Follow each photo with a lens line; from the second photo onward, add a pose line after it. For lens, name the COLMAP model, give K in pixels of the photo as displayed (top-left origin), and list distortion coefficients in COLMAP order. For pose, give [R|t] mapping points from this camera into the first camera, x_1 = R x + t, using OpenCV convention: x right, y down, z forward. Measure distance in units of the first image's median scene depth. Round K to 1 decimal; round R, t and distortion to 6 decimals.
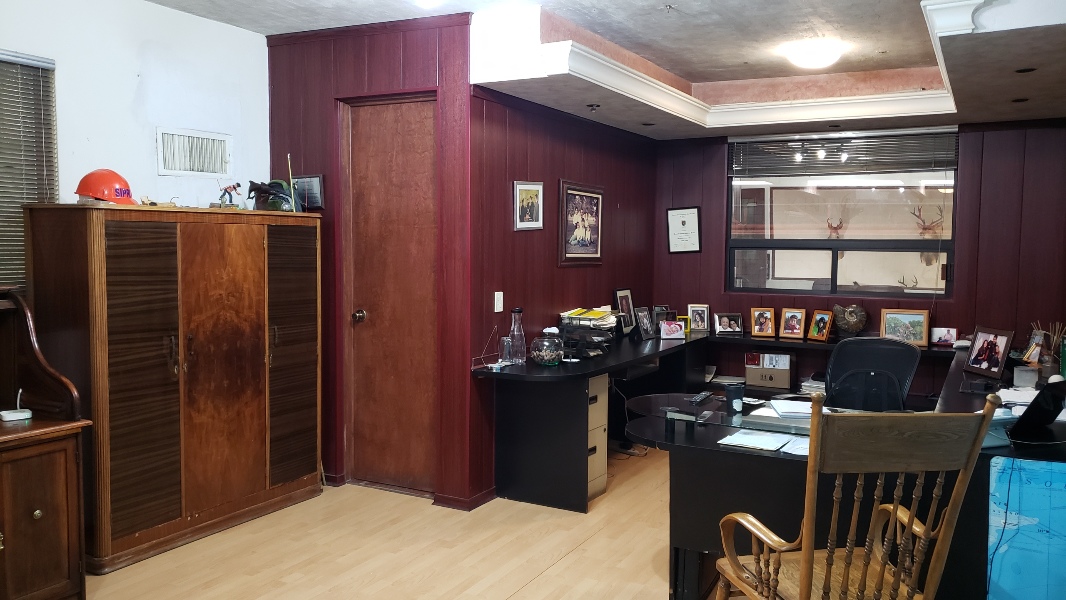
lens RADIAL K [[846.5, 0, 534.9], [0, 846.5, 300.3], [0, 0, 1]] dist [0.085306, -0.031941]
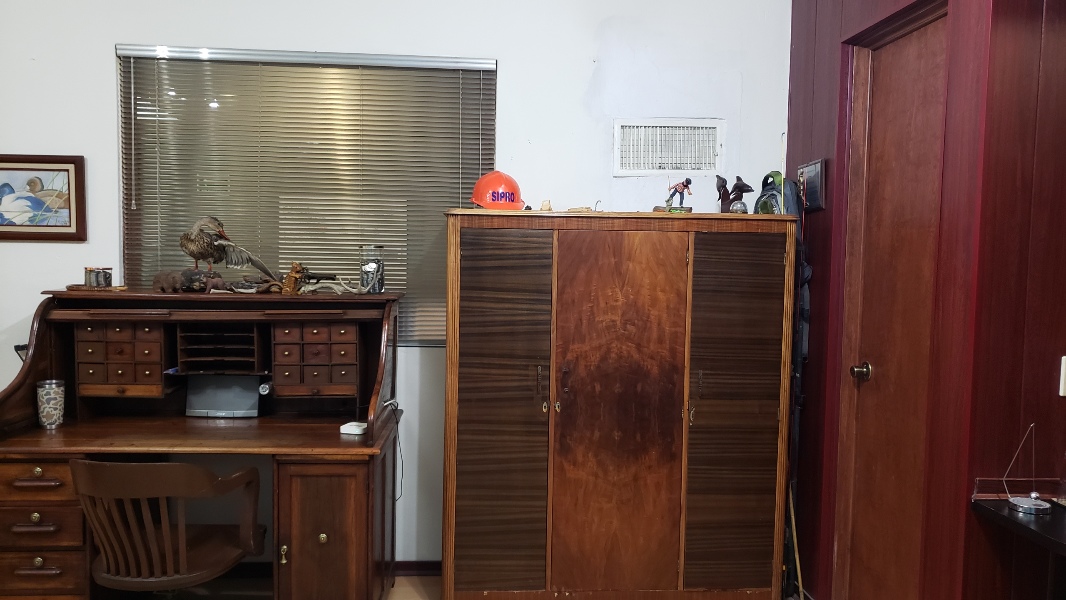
lens RADIAL K [[846.5, 0, 533.0], [0, 846.5, 296.5], [0, 0, 1]] dist [0.085306, -0.031941]
pose [[0.537329, 0.044039, -0.842222, 0.242959], [-0.074394, 0.997218, 0.004681, -0.027105], [0.840085, 0.060141, 0.539110, 0.515349]]
